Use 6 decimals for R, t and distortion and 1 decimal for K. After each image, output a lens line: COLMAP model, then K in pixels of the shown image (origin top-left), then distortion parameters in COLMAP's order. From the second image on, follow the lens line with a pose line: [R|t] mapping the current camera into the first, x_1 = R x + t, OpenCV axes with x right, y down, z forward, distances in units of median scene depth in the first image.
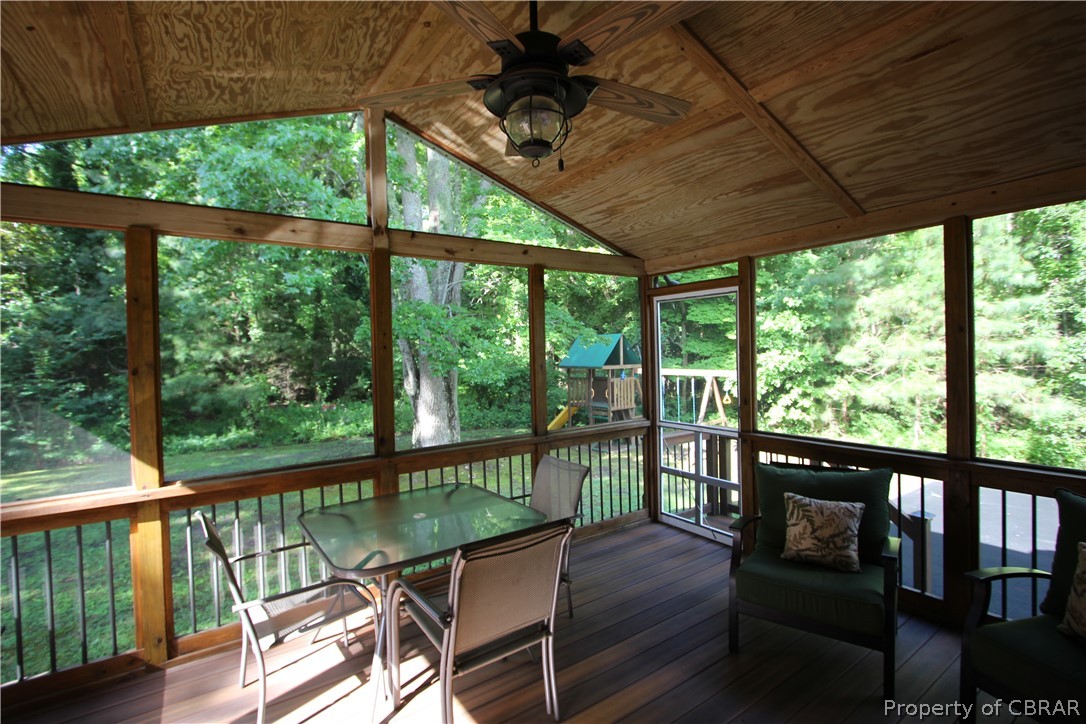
lens RADIAL K [[501.1, 0, 546.5], [0, 501.1, 358.9], [0, 0, 1]] dist [-0.018842, 0.002100]
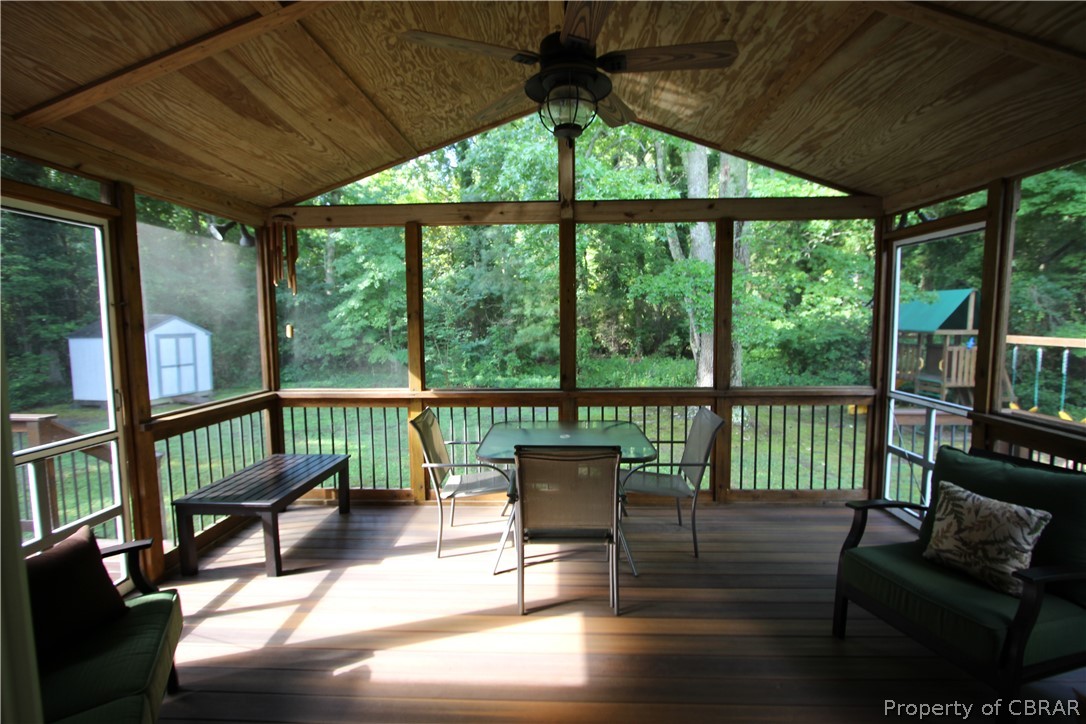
lens RADIAL K [[501.1, 0, 546.5], [0, 501.1, 358.9], [0, 0, 1]] dist [-0.018842, 0.002100]
pose [[0.796323, 0.065513, -0.601313, 0.337968], [-0.017517, 0.996198, 0.085338, 0.011943], [0.604618, -0.057423, 0.794443, -0.006945]]
